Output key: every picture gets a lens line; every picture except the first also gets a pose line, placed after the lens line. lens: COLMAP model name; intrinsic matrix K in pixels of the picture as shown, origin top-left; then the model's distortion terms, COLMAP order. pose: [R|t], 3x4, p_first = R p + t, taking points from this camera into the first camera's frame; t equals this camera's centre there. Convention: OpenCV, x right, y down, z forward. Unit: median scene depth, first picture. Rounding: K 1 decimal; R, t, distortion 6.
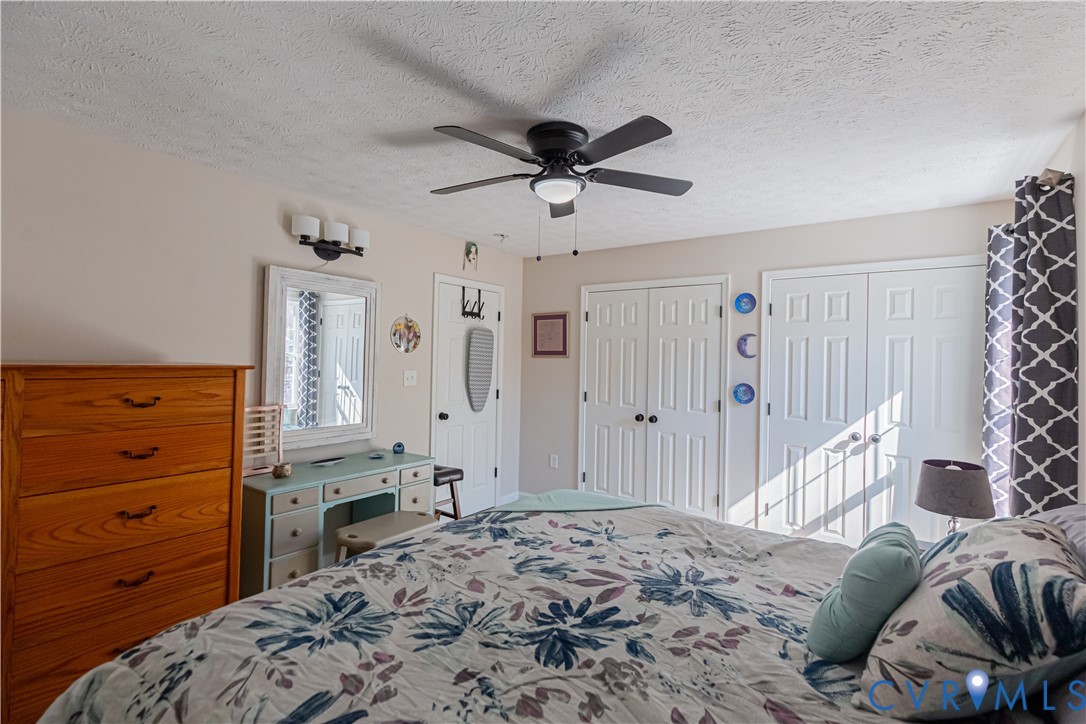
lens RADIAL K [[507.6, 0, 543.9], [0, 507.6, 355.5], [0, 0, 1]] dist [0.006429, 0.000431]
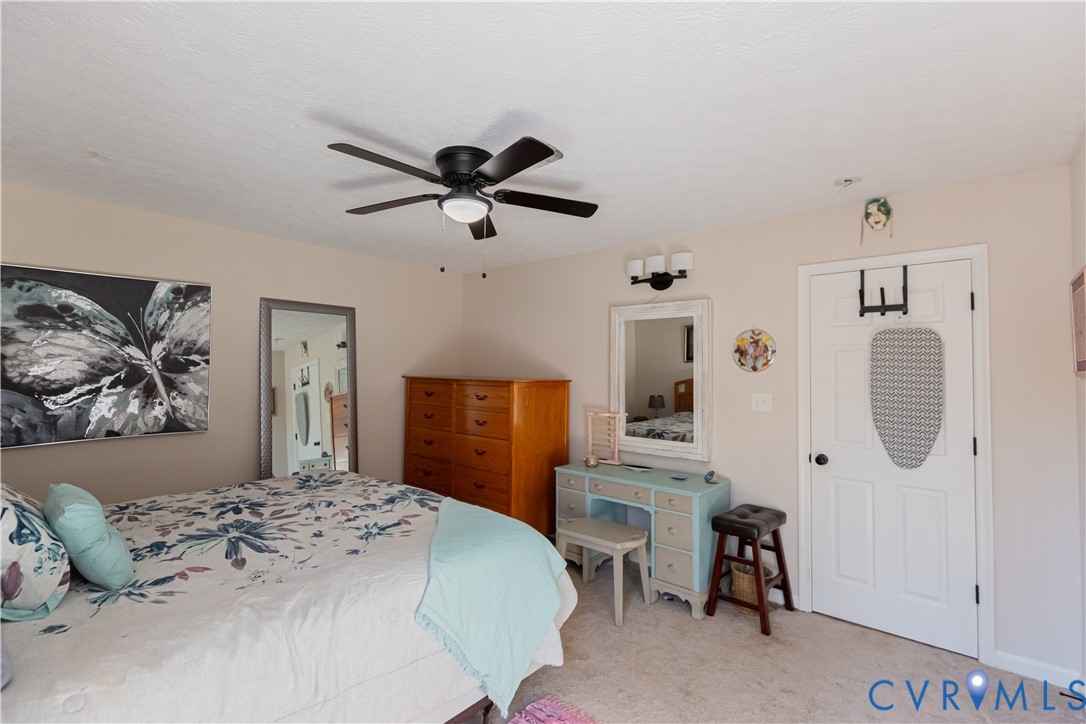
lens RADIAL K [[496.6, 0, 548.0], [0, 496.6, 353.3], [0, 0, 1]] dist [0.003817, 0.000056]
pose [[-0.093872, -0.058810, -0.993846, 1.262964], [-0.007577, 0.998267, -0.058356, 0.032407], [0.995555, 0.002053, -0.094154, 1.585904]]
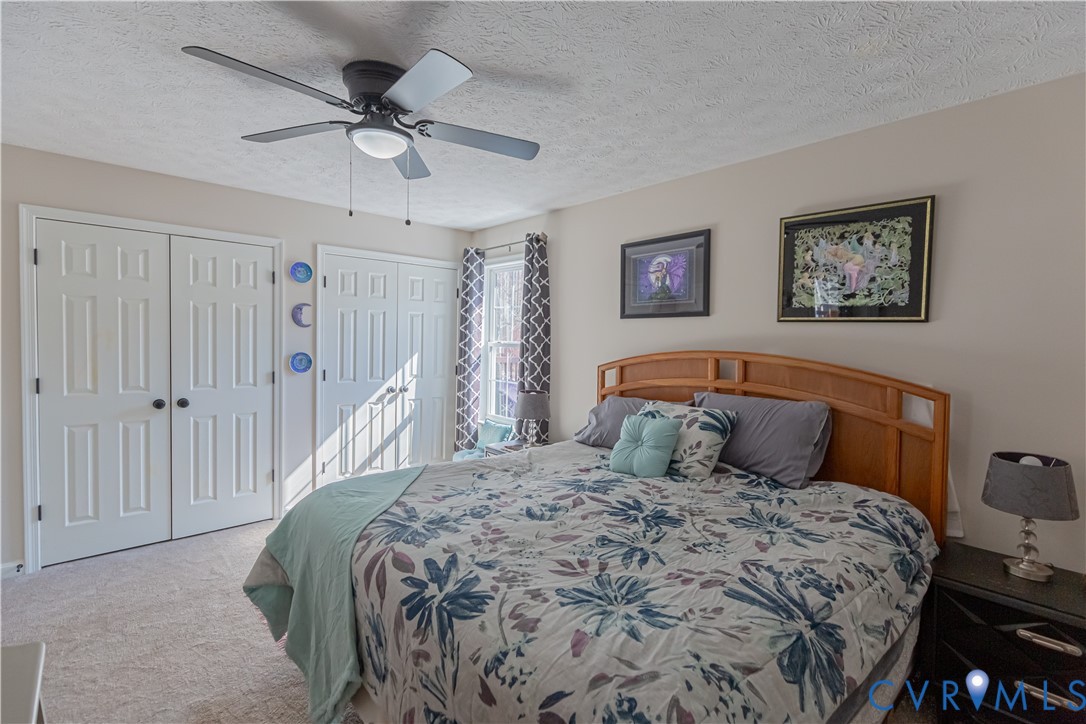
lens RADIAL K [[496.6, 0, 548.0], [0, 496.6, 353.3], [0, 0, 1]] dist [0.003817, 0.000056]
pose [[0.215017, -0.048972, 0.975382, -0.967223], [-0.022201, 0.998239, 0.055013, -0.017415], [-0.976358, -0.033483, 0.213551, 0.649836]]
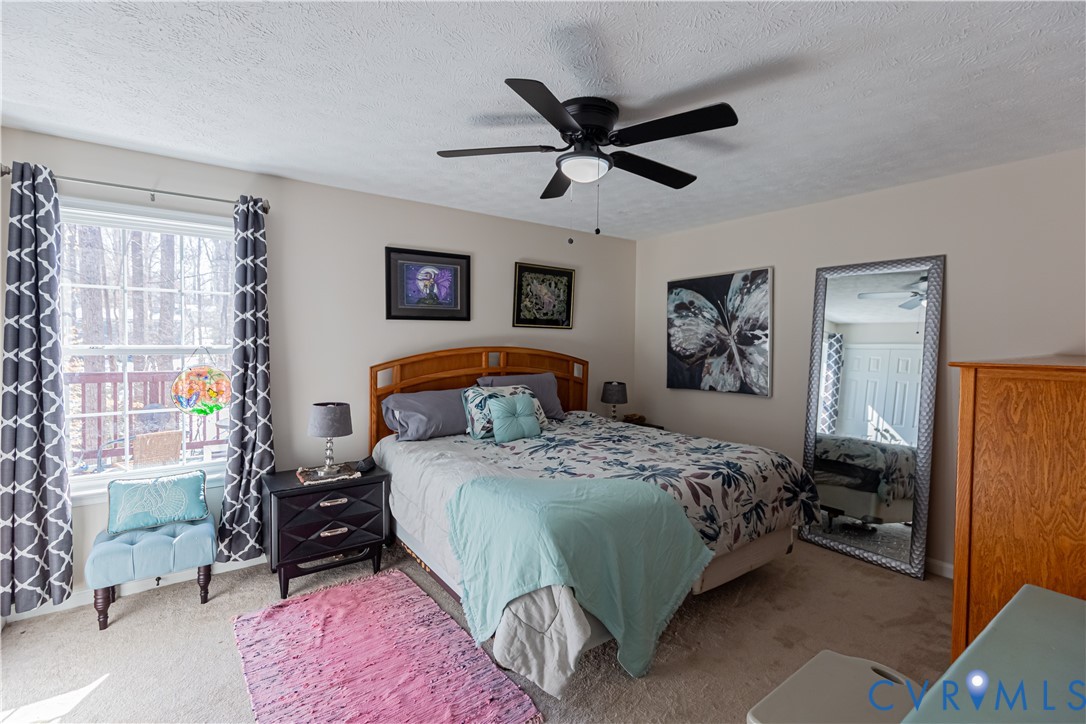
lens RADIAL K [[488.5, 0, 553.0], [0, 488.5, 359.0], [0, 0, 1]] dist [0.001701, -0.000211]
pose [[-0.952864, -0.042967, 0.300341, -0.265166], [-0.031650, 0.998597, 0.042448, 0.003024], [-0.301743, 0.030941, -0.952887, 2.411426]]
